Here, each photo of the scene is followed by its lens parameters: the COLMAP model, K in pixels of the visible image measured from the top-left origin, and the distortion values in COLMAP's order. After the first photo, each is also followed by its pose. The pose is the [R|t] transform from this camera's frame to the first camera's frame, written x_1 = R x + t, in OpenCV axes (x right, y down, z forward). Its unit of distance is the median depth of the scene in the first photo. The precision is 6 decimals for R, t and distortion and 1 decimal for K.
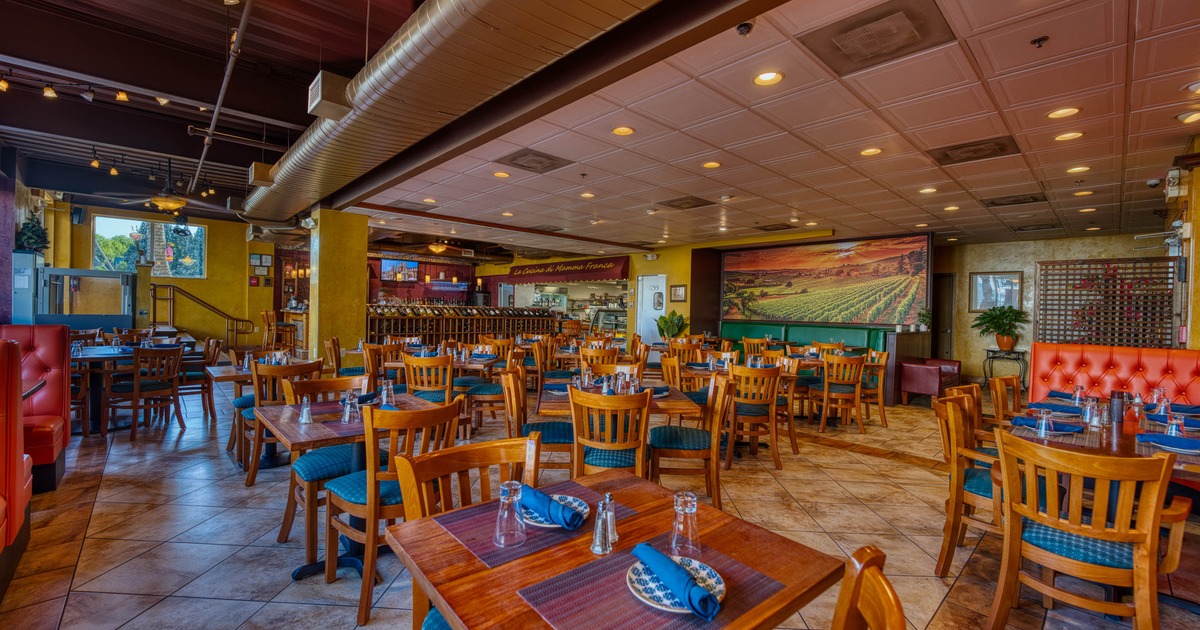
lens RADIAL K [[487.0, 0, 600.0], [0, 487.0, 315.0], [0, 0, 1]] dist [-0.014072, 0.000459]
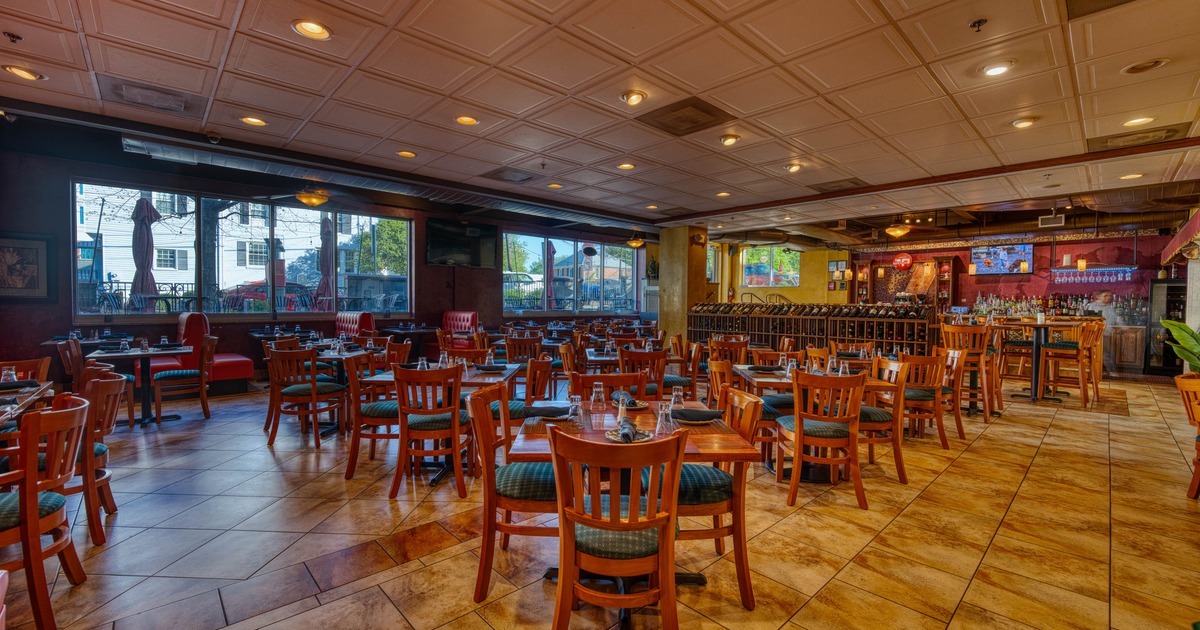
lens RADIAL K [[487.0, 0, 600.0], [0, 487.0, 315.0], [0, 0, 1]] dist [-0.014072, 0.000459]
pose [[0.000806, 0.002541, -0.999996, 0.580094], [-0.018081, 0.999833, 0.002526, 0.005235], [0.999836, 0.018079, 0.000852, 0.677391]]
